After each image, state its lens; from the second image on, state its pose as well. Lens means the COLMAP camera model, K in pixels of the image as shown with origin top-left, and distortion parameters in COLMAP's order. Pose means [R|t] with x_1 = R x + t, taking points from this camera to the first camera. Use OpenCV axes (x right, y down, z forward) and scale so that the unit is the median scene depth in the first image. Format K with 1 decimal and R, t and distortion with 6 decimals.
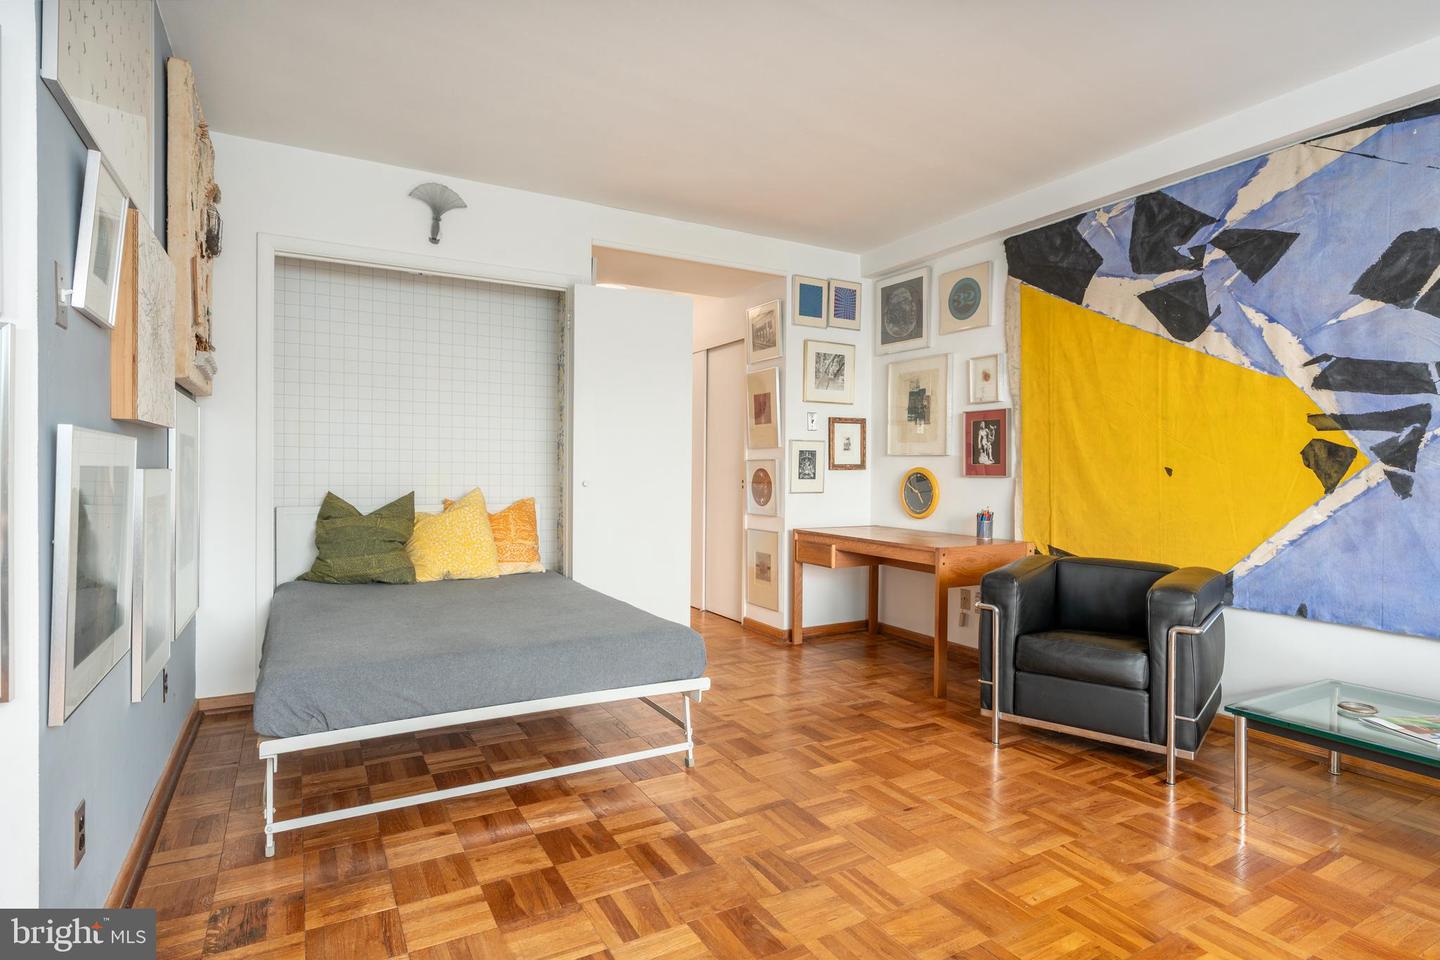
lens RADIAL K [[728.2, 0, 717.5], [0, 728.2, 473.4], [0, 0, 1]] dist [-0.004518, 0.002794]
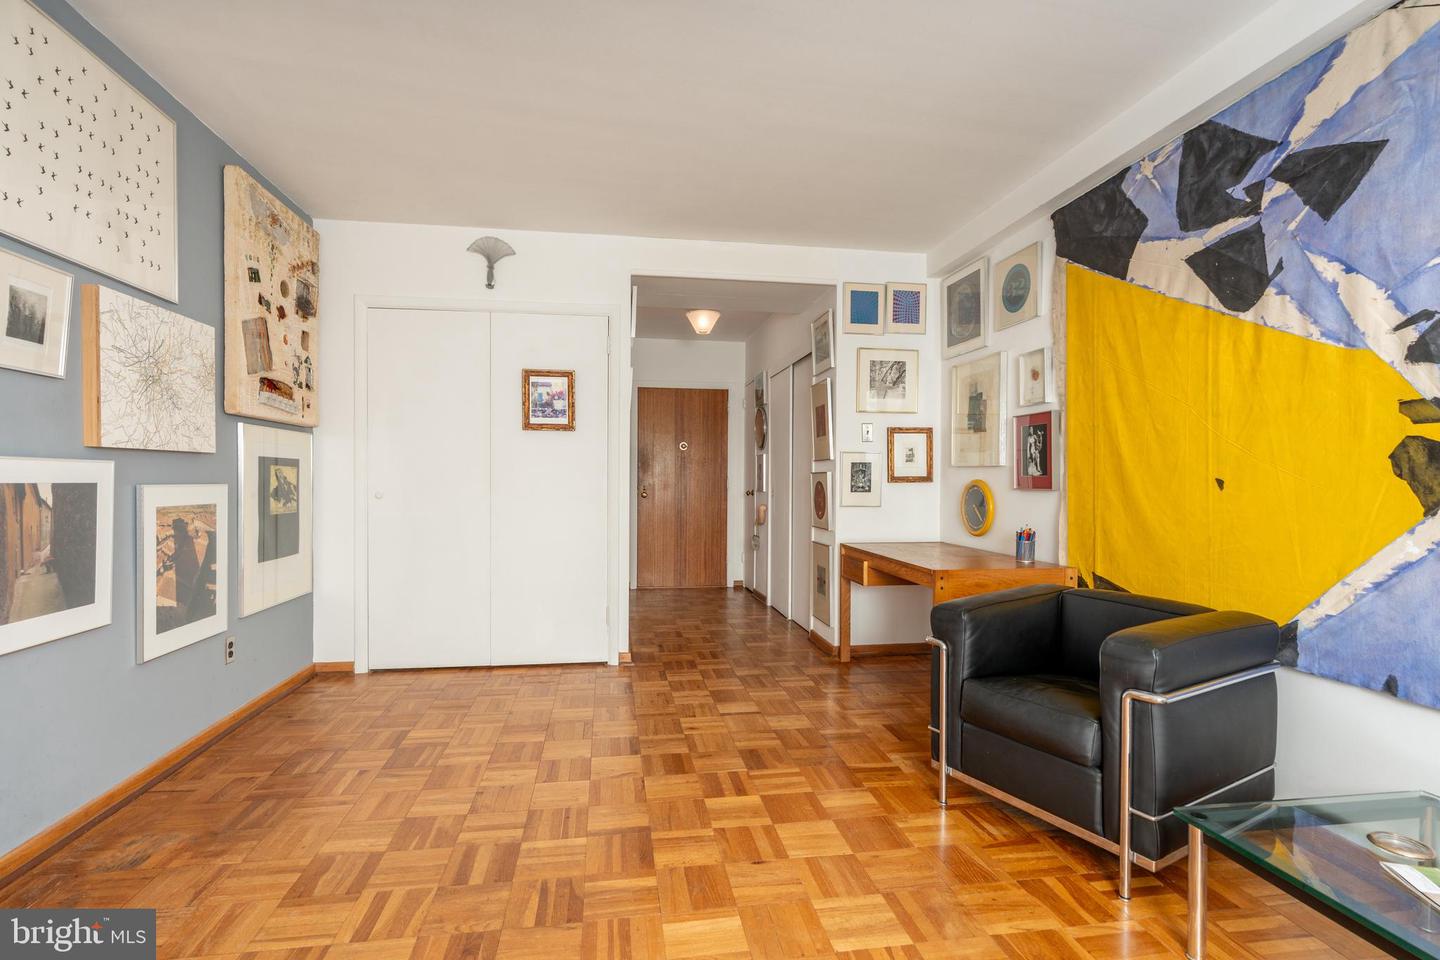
lens RADIAL K [[659.5, 0, 712.5], [0, 659.5, 486.9], [0, 0, 1]] dist [-0.008217, 0.004075]
pose [[0.936538, -0.001137, -0.350564, 0.376523], [0.001982, 0.999996, 0.002050, -0.001927], [0.350560, -0.002614, 0.936537, 0.169991]]
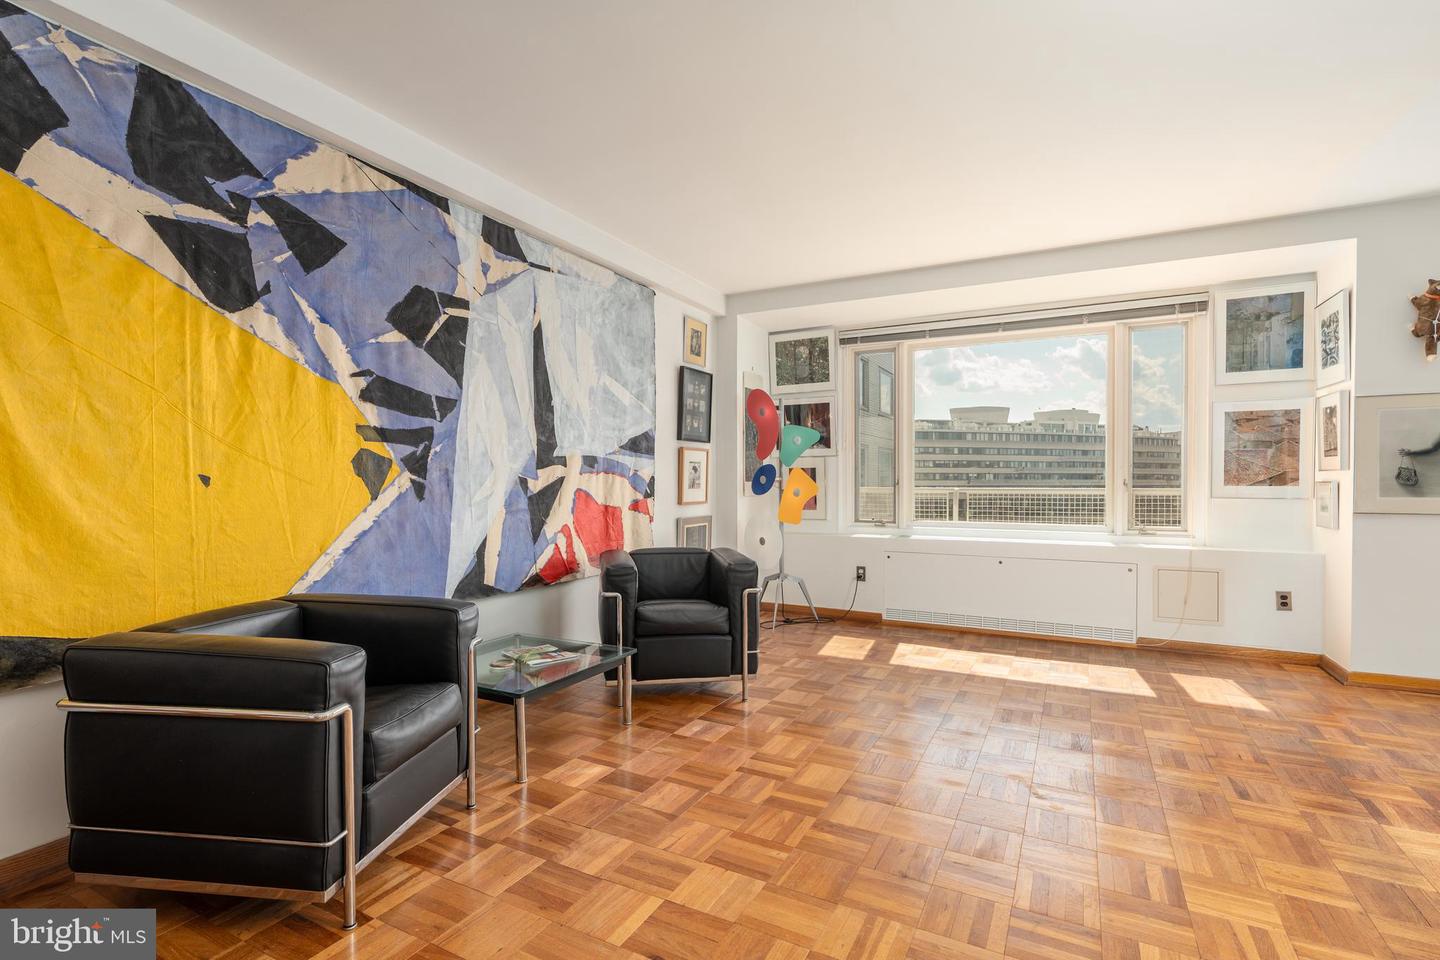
lens RADIAL K [[659.5, 0, 713.2], [0, 659.5, 488.1], [0, 0, 1]] dist [-0.008217, 0.004075]
pose [[-0.519398, -0.013571, 0.854425, -0.223019], [0.002066, 0.999851, 0.017138, -0.005071], [-0.854530, 0.010667, -0.519293, 0.941666]]
